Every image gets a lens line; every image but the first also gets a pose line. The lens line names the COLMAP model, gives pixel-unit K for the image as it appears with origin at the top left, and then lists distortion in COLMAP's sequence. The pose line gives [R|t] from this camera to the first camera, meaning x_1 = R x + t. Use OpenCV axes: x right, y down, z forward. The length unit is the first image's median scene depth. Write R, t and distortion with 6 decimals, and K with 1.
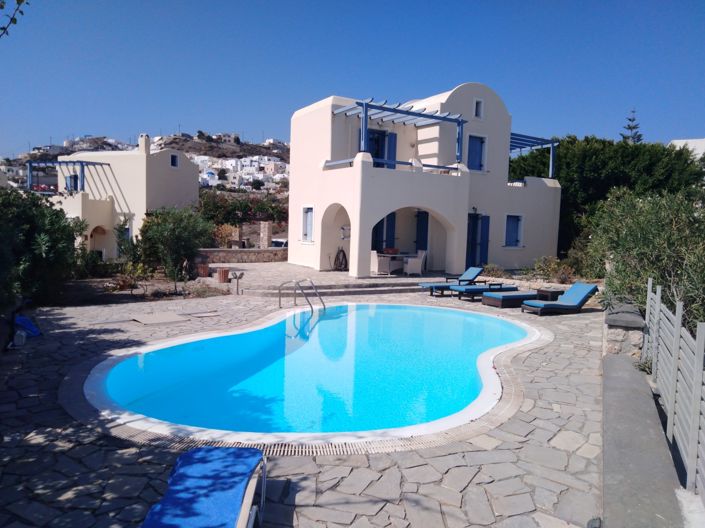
lens RADIAL K [[522.3, 0, 352.5], [0, 522.3, 264.0], [0, 0, 1]] dist [0.039669, -0.036224]
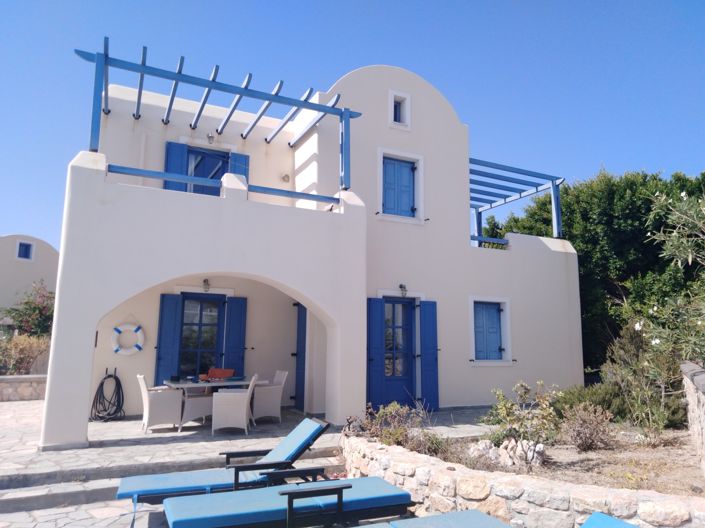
lens RADIAL K [[522.3, 0, 352.5], [0, 522.3, 264.0], [0, 0, 1]] dist [0.039669, -0.036224]
pose [[0.996538, -0.036095, -0.074893, 0.225283], [0.018261, 0.973870, -0.226371, -0.011690], [0.081107, 0.224220, 0.971158, 0.492093]]
